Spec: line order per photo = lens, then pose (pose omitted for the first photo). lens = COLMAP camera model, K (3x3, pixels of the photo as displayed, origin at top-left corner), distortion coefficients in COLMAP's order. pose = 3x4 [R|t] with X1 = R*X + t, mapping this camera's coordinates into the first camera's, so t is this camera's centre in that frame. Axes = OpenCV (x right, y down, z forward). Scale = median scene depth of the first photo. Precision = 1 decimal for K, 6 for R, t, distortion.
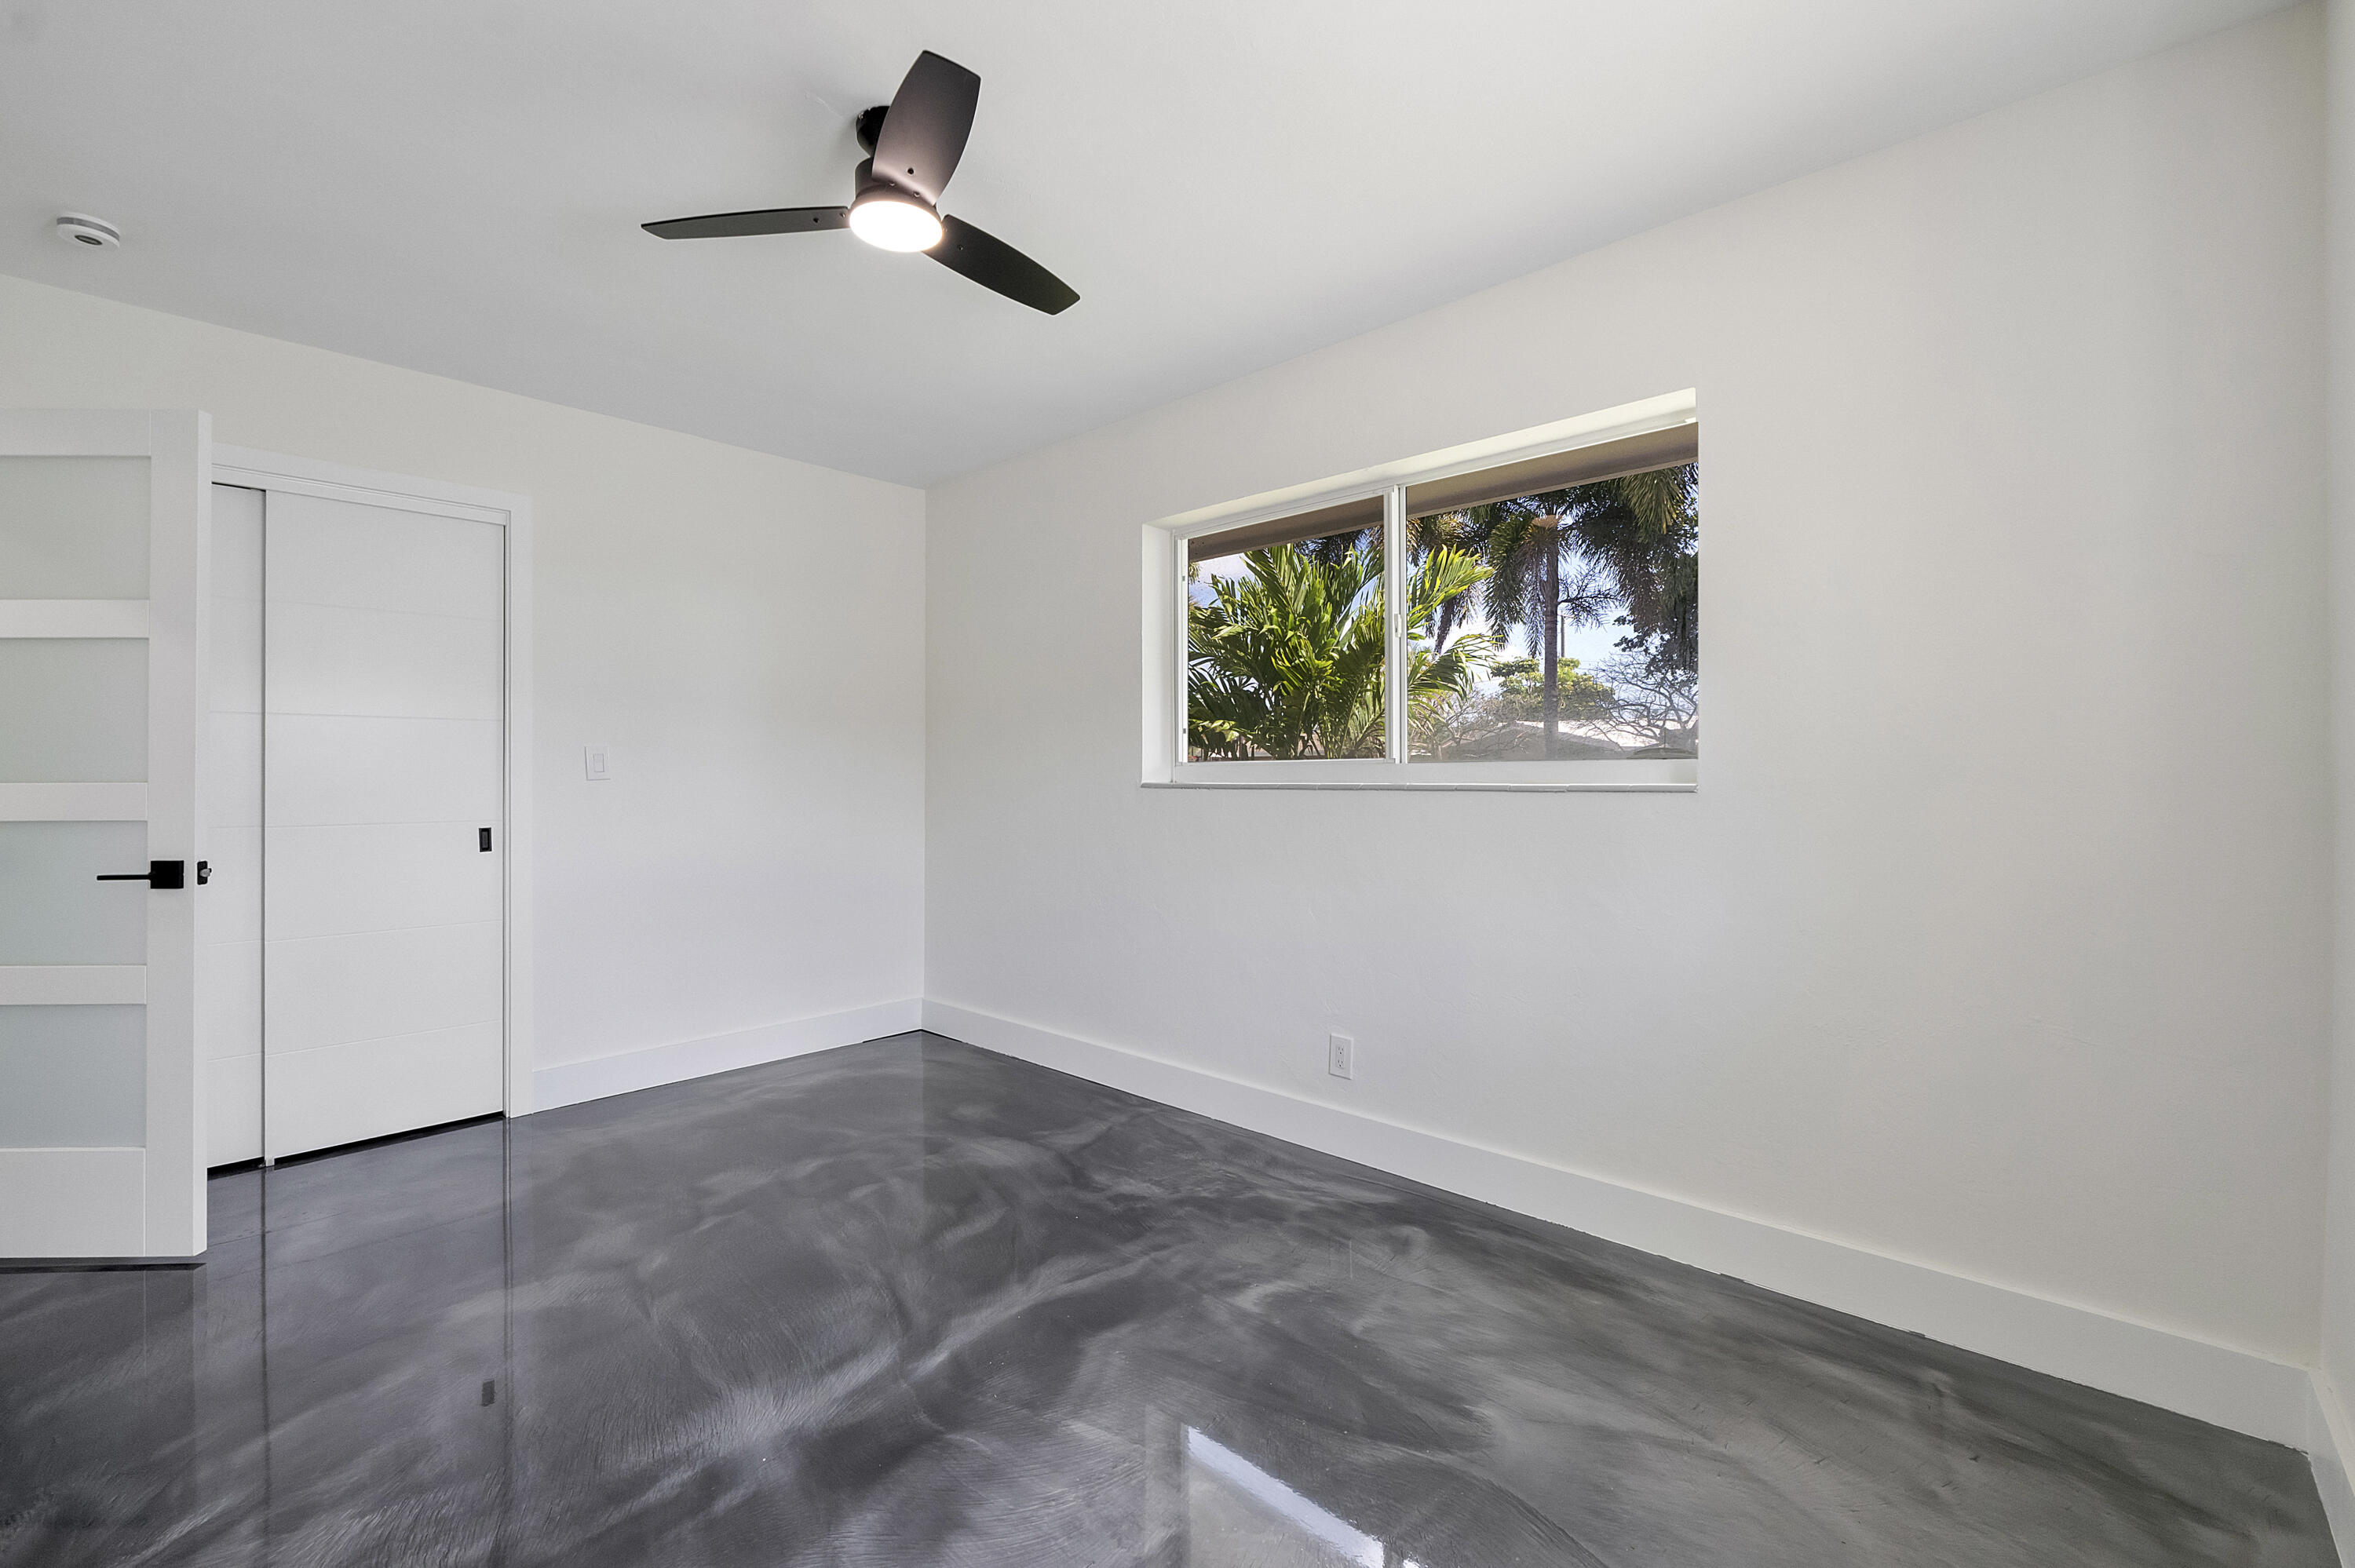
lens RADIAL K [[1000.1, 0, 1177.5], [0, 1000.1, 784.0], [0, 0, 1]] dist [-0.001477, -0.000196]
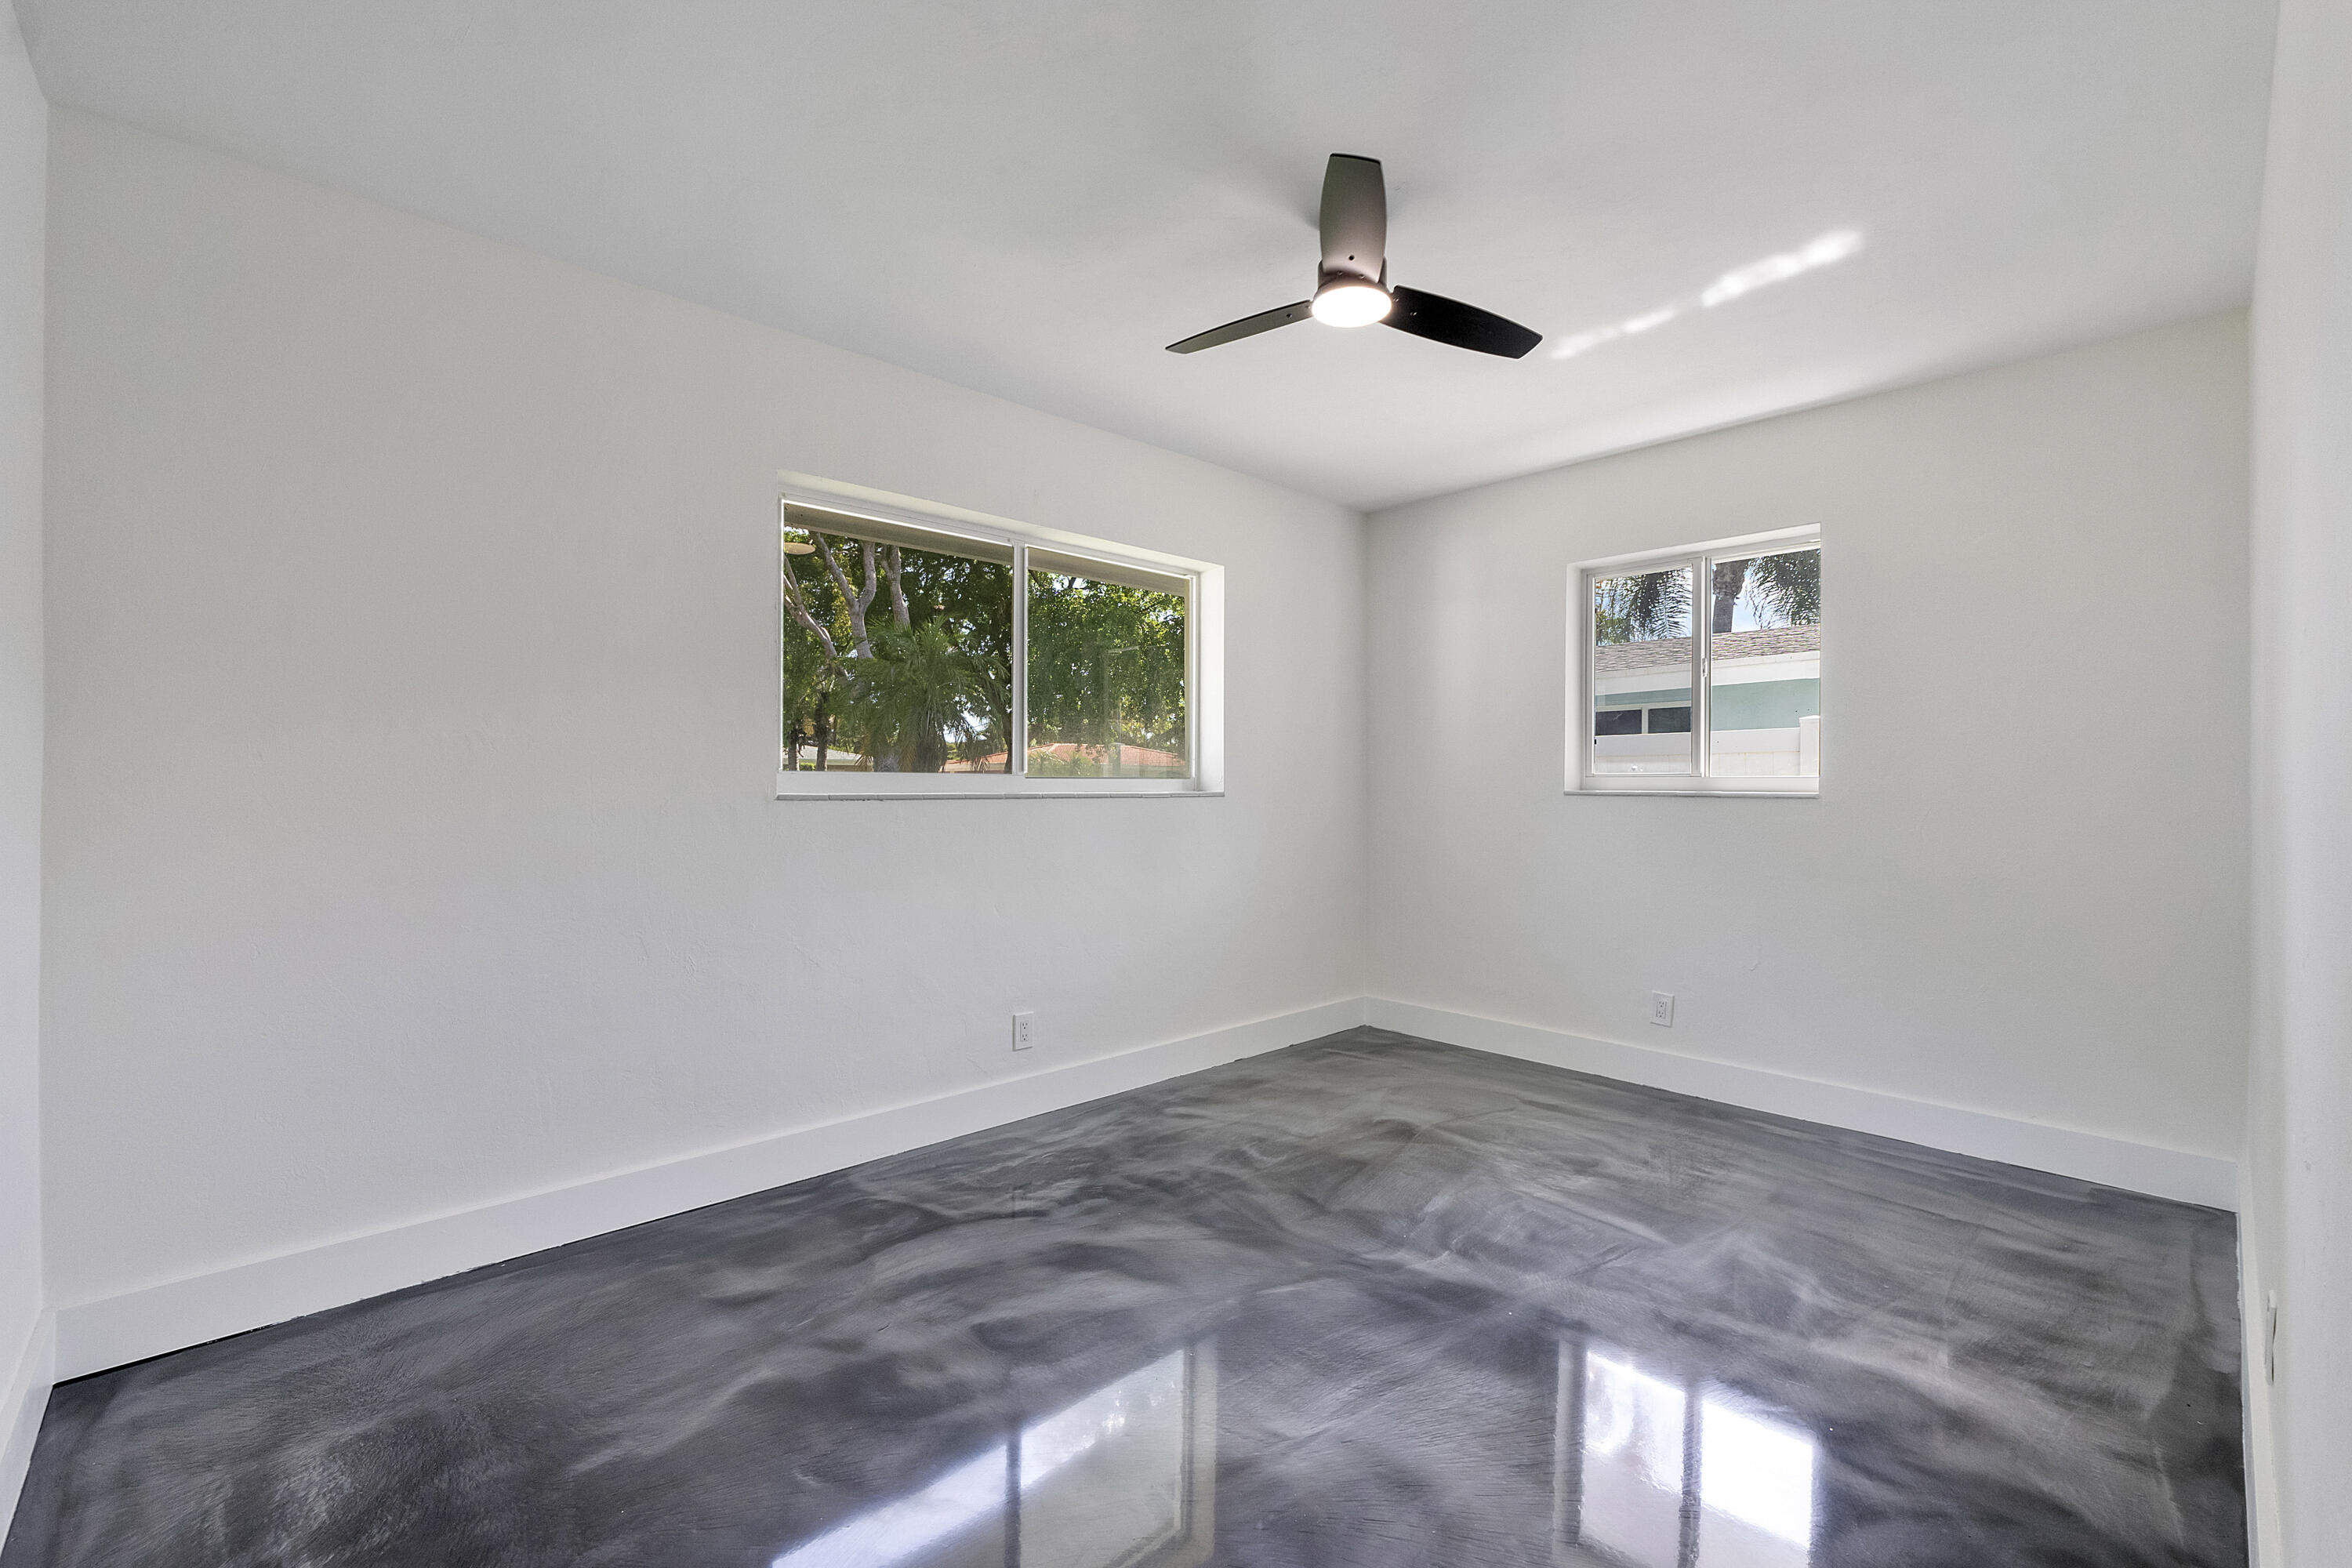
lens RADIAL K [[999.0, 0, 1176.0], [0, 999.0, 784.0], [0, 0, 1]] dist [-0.001477, -0.000196]
pose [[0.055058, 0.005020, 0.998471, -0.953724], [0.000468, 0.999987, -0.005054, -0.006285], [-0.998483, 0.000745, 0.055055, 0.741115]]
